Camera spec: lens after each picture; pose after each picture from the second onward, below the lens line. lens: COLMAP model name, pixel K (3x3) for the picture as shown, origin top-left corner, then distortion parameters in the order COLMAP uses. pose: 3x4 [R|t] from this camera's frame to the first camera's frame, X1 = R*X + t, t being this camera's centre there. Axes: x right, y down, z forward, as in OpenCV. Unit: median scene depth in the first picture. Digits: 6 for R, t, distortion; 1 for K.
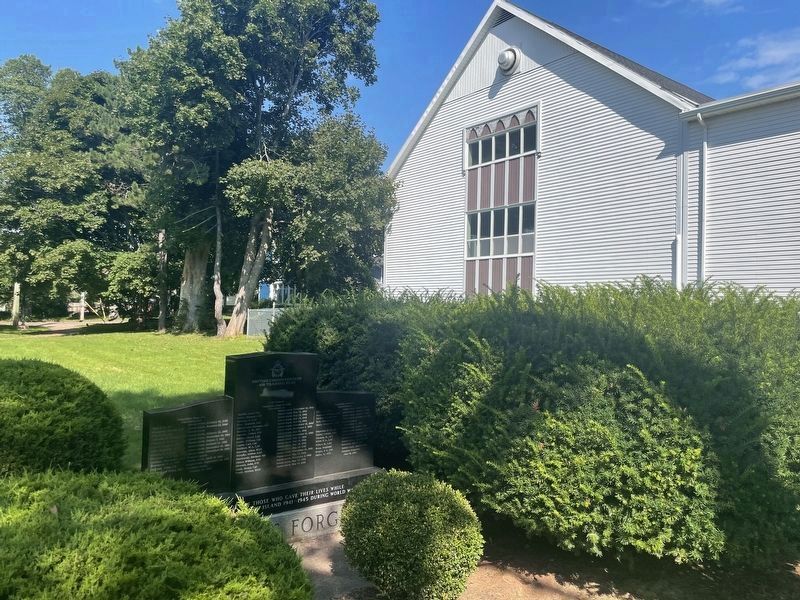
lens RADIAL K [[613.0, 0, 400.0], [0, 613.0, 300.0], [0, 0, 1]] dist [0.093912, -0.130714]
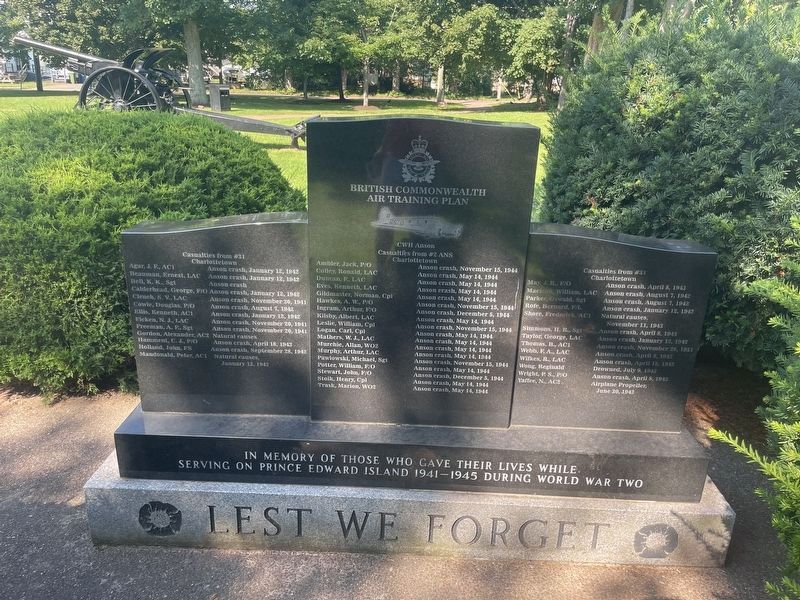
lens RADIAL K [[613.0, 0, 400.0], [0, 613.0, 300.0], [0, 0, 1]] dist [0.093912, -0.130714]
pose [[0.799537, 0.213557, -0.561369, 0.017523], [-0.016222, 0.941990, 0.335249, 0.052093], [0.600398, -0.258937, 0.756620, 0.540839]]
